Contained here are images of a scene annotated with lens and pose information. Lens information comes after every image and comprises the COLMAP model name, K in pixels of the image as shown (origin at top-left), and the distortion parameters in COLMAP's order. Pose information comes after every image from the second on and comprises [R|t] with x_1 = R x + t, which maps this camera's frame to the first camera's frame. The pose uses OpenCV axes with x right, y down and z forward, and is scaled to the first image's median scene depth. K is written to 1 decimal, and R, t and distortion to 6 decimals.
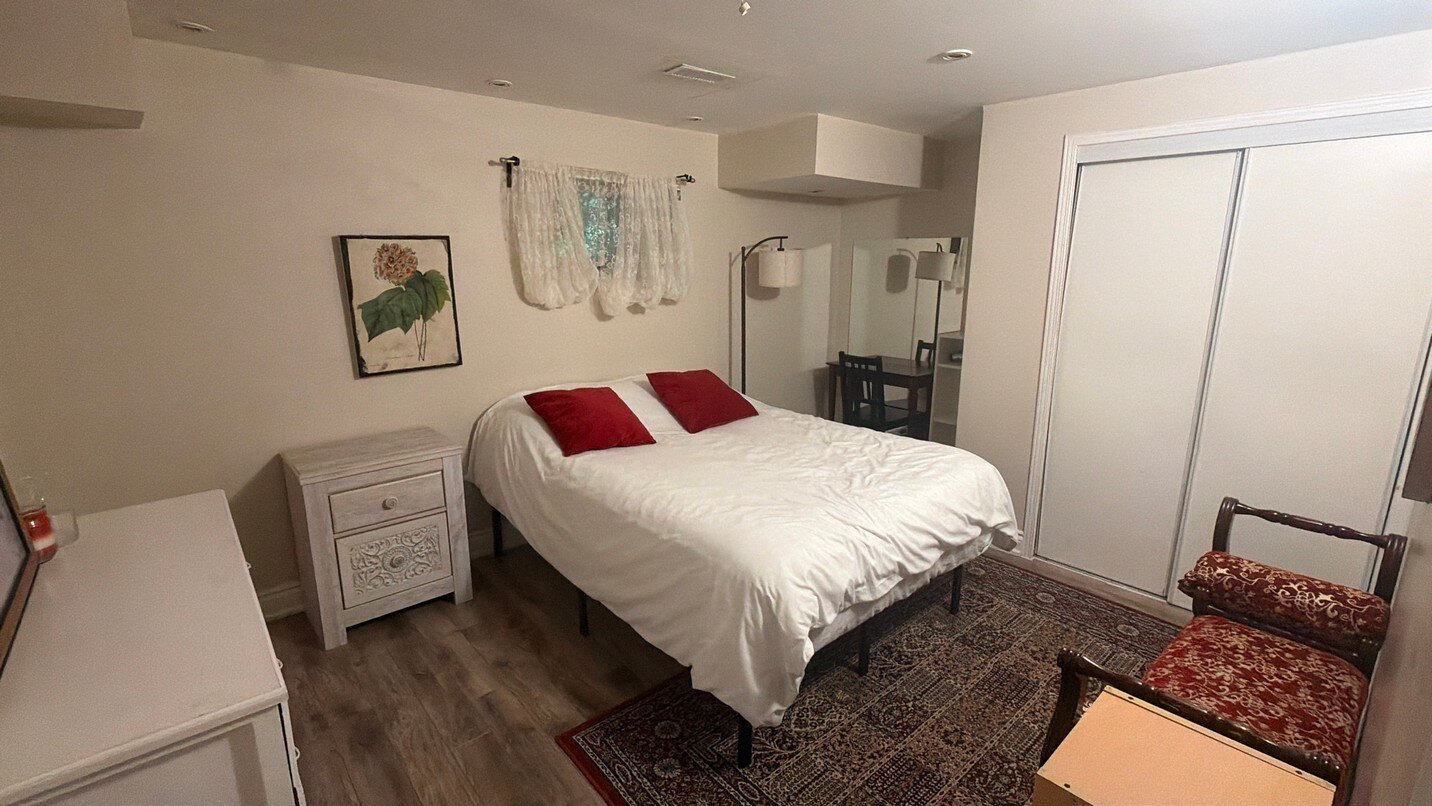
lens RADIAL K [[635.5, 0, 714.7], [0, 635.5, 400.3], [0, 0, 1]] dist [-0.001086, -0.000575]
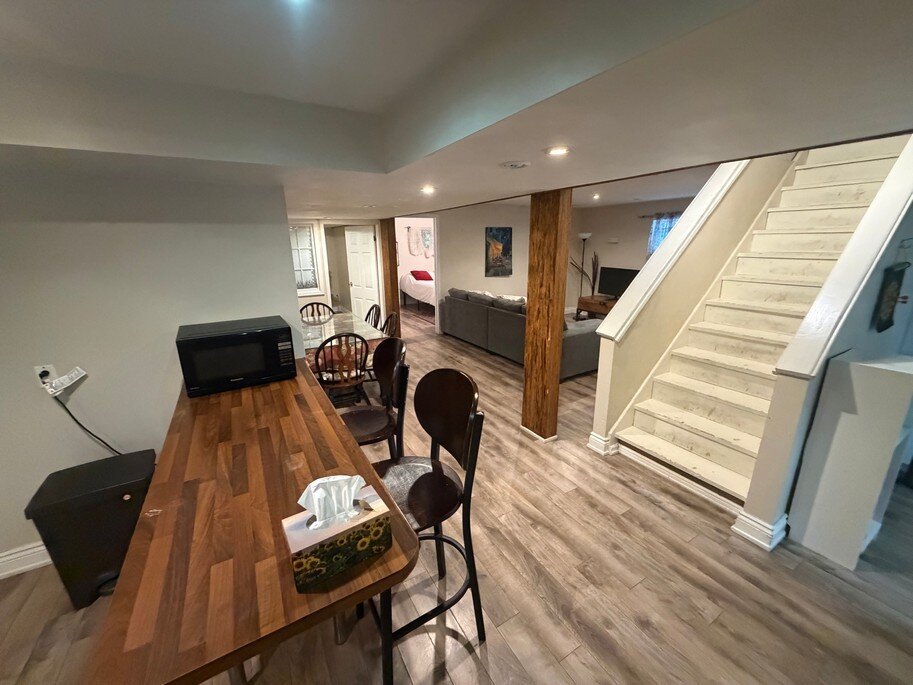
lens RADIAL K [[360.1, 0, 459.6], [0, 360.1, 340.8], [0, 0, 1]] dist [-0.002030, -0.000287]
pose [[0.984217, 0.036102, -0.173245, 0.652756], [-0.026885, 0.998110, 0.055259, 0.393662], [0.174912, -0.049729, 0.983327, -1.928908]]
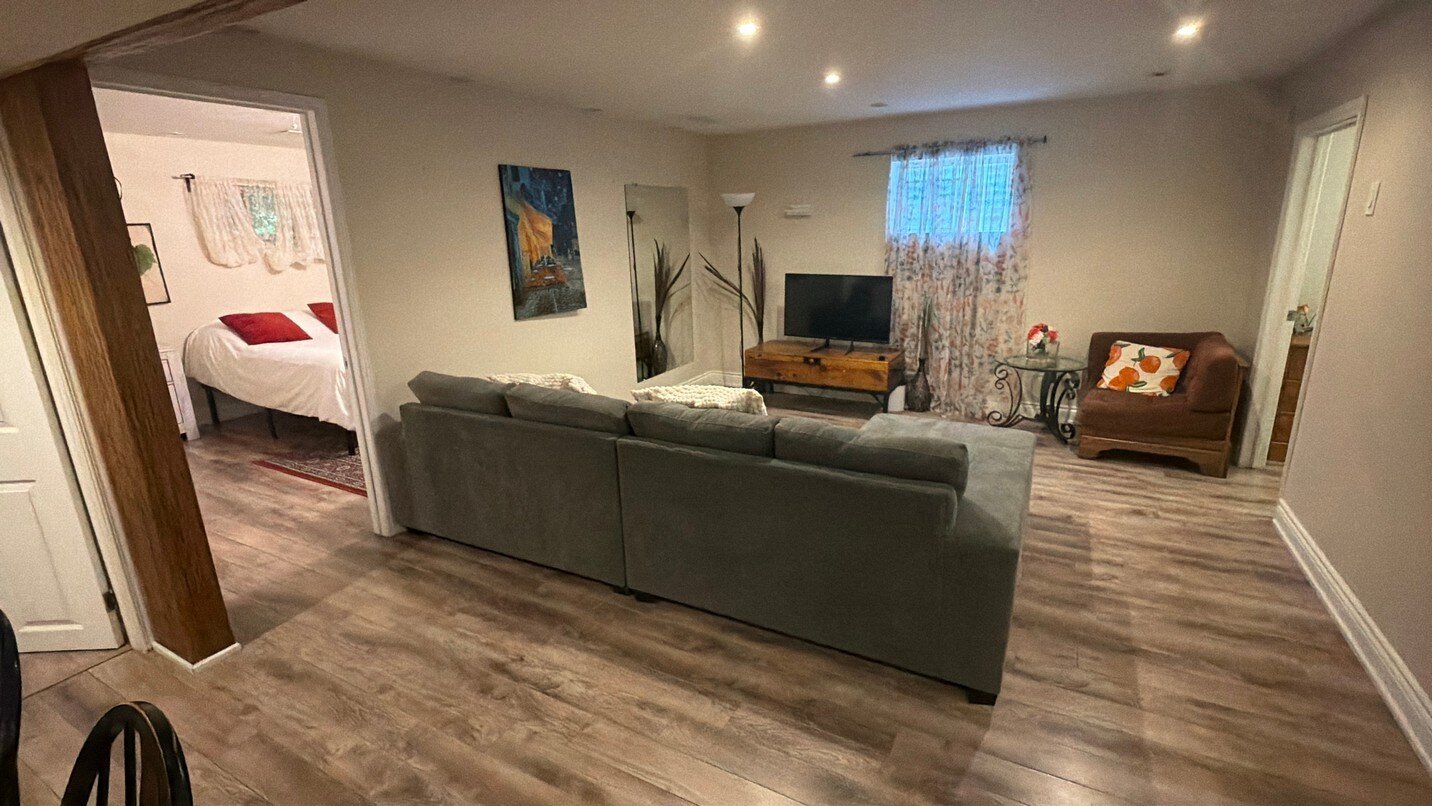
lens RADIAL K [[635.5, 0, 712.3], [0, 635.5, 400.7], [0, 0, 1]] dist [-0.001086, -0.000575]
pose [[0.936794, -0.115872, 0.330137, 0.337721], [0.101918, 0.993022, 0.059331, 0.239804], [-0.334708, -0.021934, 0.942066, -1.008290]]
